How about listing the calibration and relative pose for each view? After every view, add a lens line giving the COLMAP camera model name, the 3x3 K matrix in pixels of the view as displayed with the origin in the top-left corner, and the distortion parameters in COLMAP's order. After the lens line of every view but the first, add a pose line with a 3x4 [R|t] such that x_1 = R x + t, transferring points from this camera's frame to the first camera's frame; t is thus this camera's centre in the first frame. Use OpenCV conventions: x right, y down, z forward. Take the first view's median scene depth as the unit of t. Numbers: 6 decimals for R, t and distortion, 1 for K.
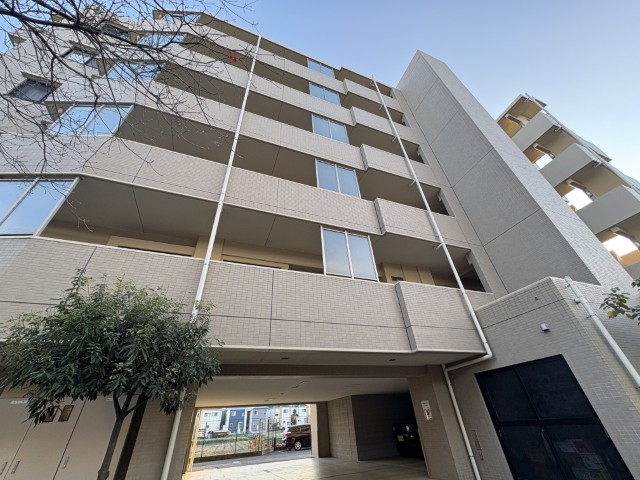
lens RADIAL K [[255.0, 0, 320.6], [0, 255.0, 239.4], [0, 0, 1]] dist [-0.000352, 0.000201]
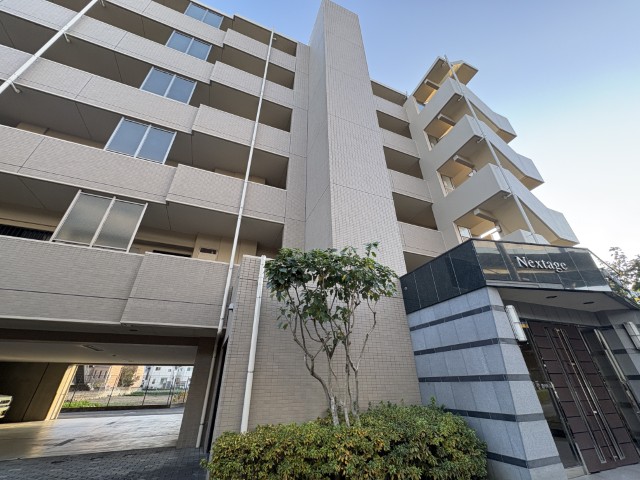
lens RADIAL K [[255.0, 0, 320.6], [0, 255.0, 239.4], [0, 0, 1]] dist [-0.000352, 0.000201]
pose [[0.998689, 0.049605, -0.012625, 0.731142], [-0.047863, 0.992423, 0.113167, -0.017770], [0.018143, -0.112414, 0.993496, 0.048865]]
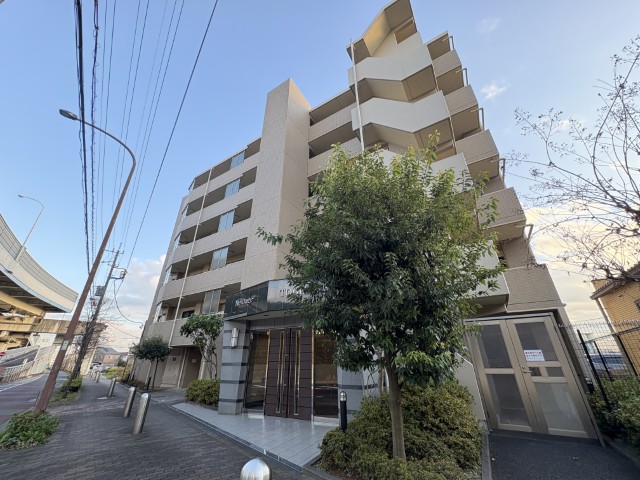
lens RADIAL K [[255.0, 0, 320.6], [0, 255.0, 239.4], [0, 0, 1]] dist [-0.000352, 0.000201]
pose [[0.597830, -0.301863, -0.742616, 2.100614], [0.448293, 0.893883, -0.002461, -0.005260], [0.664554, -0.331439, 0.669713, 0.211659]]
